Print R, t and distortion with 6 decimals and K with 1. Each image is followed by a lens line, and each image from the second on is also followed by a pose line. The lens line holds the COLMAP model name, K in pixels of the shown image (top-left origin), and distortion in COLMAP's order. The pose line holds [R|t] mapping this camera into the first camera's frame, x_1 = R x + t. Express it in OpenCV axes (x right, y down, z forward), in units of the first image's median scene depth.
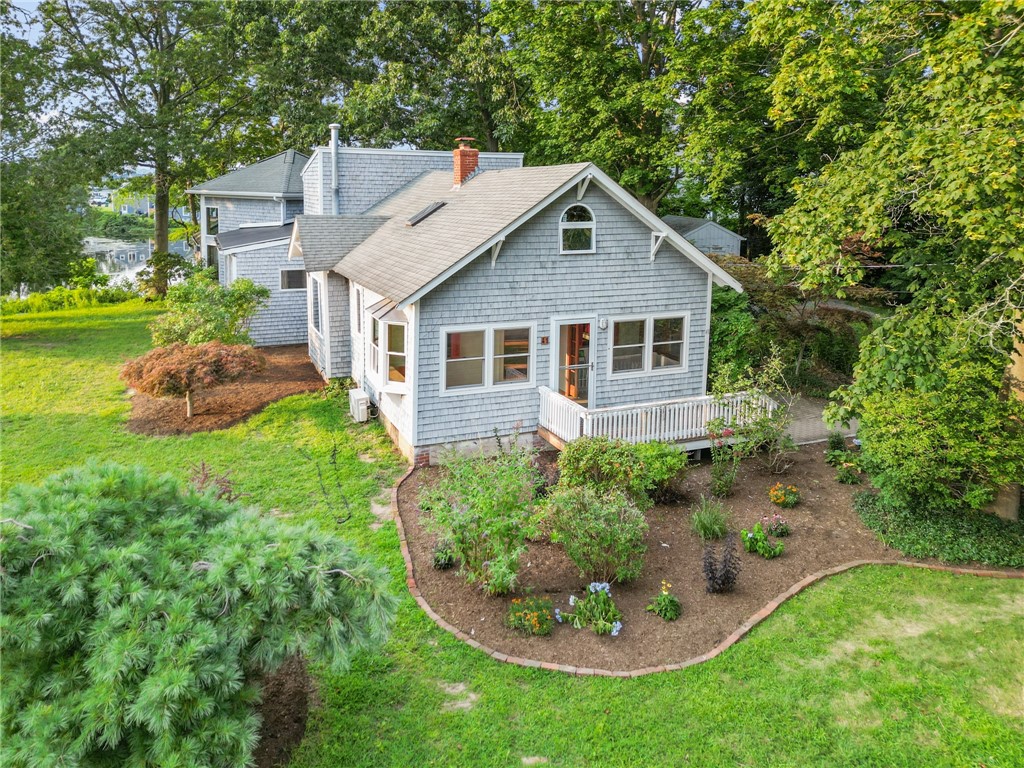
lens RADIAL K [[725.6, 0, 516.3], [0, 725.6, 347.9], [0, 0, 1]] dist [0.066471, -0.060769]
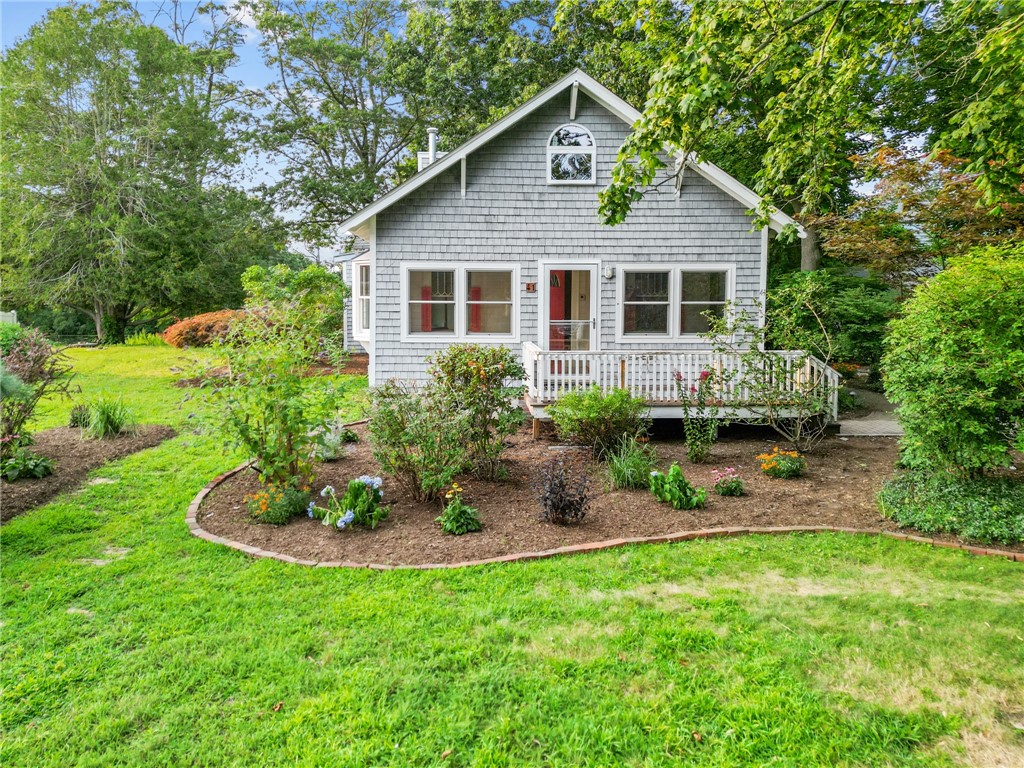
lens RADIAL K [[725.6, 0, 510.6], [0, 725.6, 383.7], [0, 0, 1]] dist [0.066471, -0.060769]
pose [[0.934866, 0.029643, -0.353761, 0.322508], [-0.060988, 0.995103, -0.077786, 0.170544], [0.349723, 0.094295, 0.932096, 0.203163]]
